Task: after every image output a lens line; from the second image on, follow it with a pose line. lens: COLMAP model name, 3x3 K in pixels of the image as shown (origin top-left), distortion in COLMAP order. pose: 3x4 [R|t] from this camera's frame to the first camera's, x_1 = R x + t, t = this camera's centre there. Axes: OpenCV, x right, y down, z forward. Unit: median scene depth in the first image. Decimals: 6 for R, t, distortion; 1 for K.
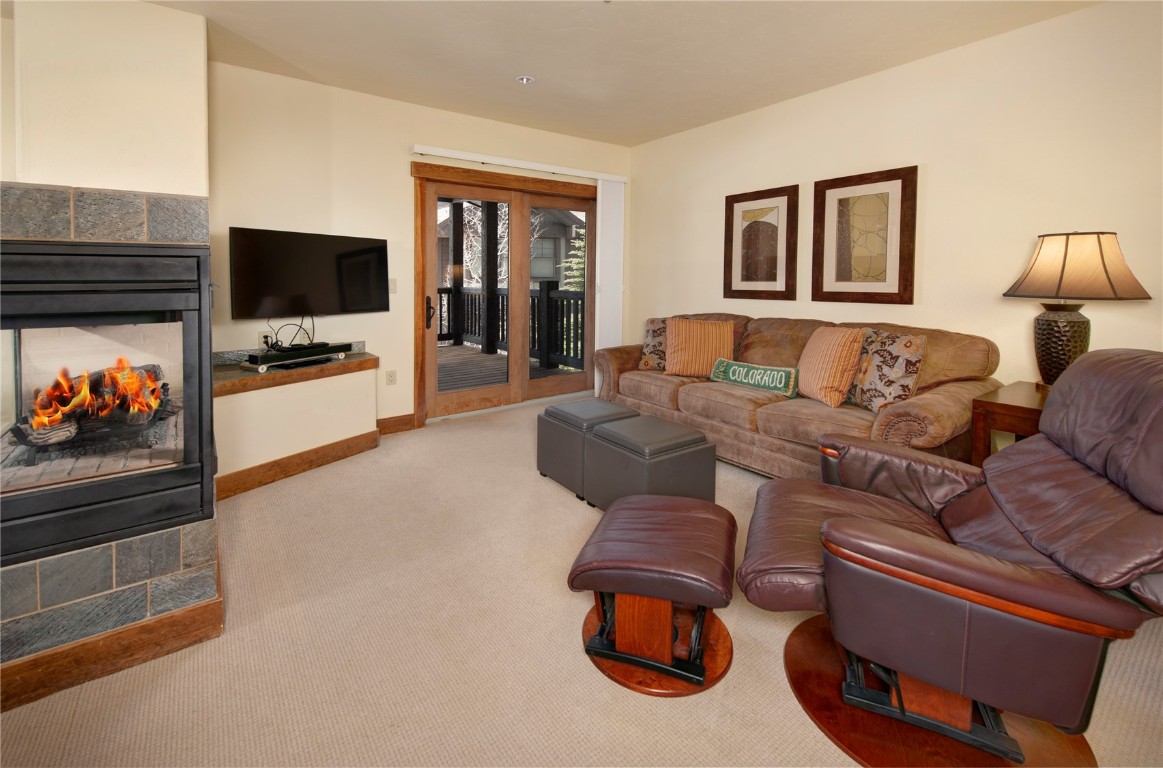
lens RADIAL K [[491.4, 0, 558.1], [0, 491.4, 284.8], [0, 0, 1]] dist [0.009875, 0.000557]
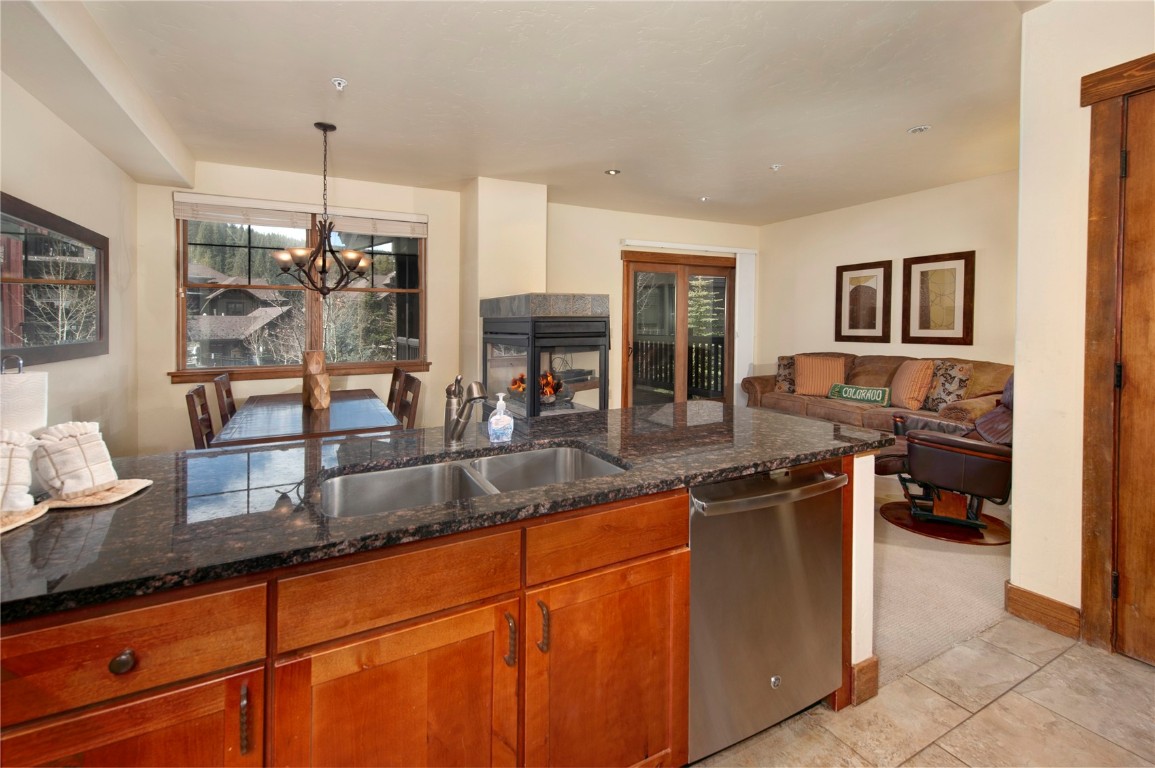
lens RADIAL K [[506.7, 0, 590.3], [0, 506.7, 328.7], [0, 0, 1]] dist [-0.008405, 0.000600]
pose [[0.995445, -0.002813, -0.095293, -0.246835], [0.002562, 0.999993, -0.002762, -0.007220], [0.095300, 0.002505, 0.995445, -0.551065]]
